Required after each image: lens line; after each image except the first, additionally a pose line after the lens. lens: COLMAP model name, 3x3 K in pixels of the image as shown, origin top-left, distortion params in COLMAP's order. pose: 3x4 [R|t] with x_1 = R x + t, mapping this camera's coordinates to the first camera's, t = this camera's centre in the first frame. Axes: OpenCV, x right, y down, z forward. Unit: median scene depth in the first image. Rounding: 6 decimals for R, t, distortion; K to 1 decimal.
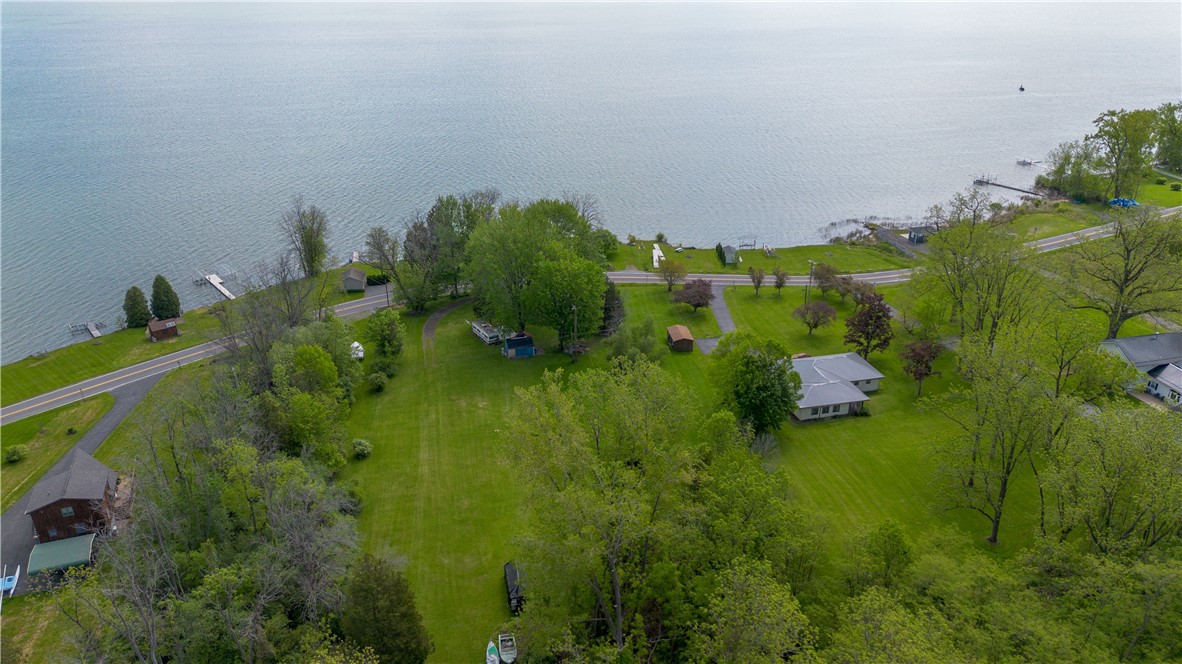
lens RADIAL K [[825.0, 0, 591.0], [0, 825.0, 332.0], [0, 0, 1]] dist [0.093917, -0.110429]
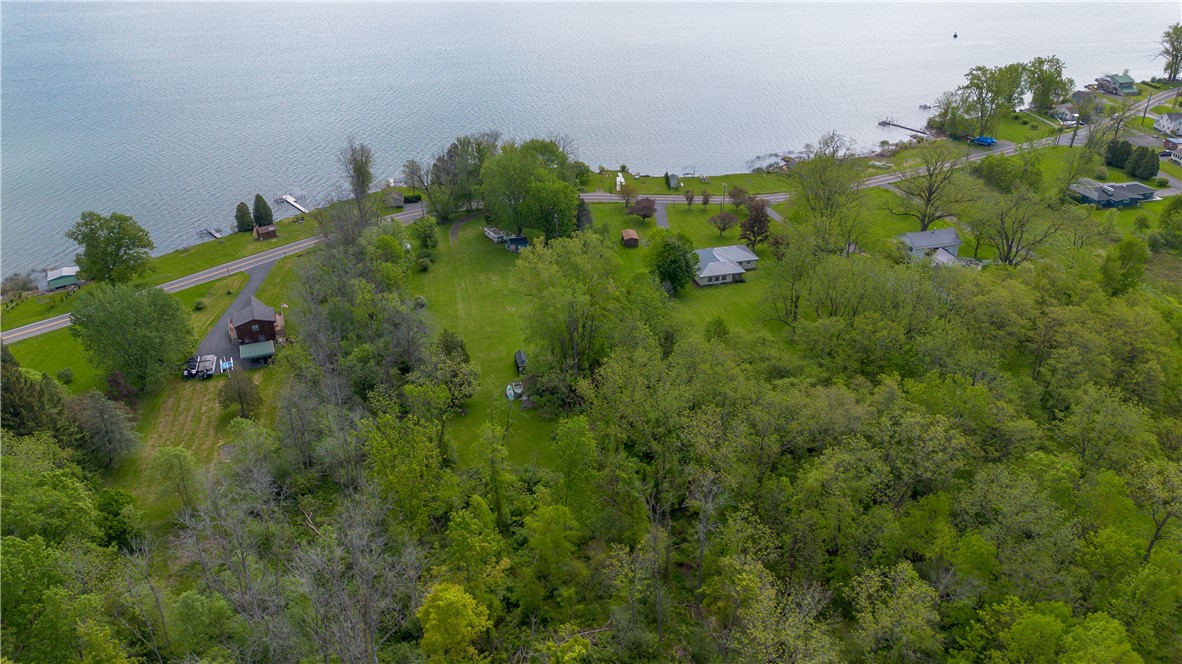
lens RADIAL K [[825.0, 0, 591.0], [0, 825.0, 332.0], [0, 0, 1]] dist [0.093917, -0.110429]
pose [[0.999919, -0.003003, 0.012347, 0.019635], [0.002054, 0.997093, 0.076170, 0.054752], [-0.012540, -0.076138, 0.997018, -0.400064]]
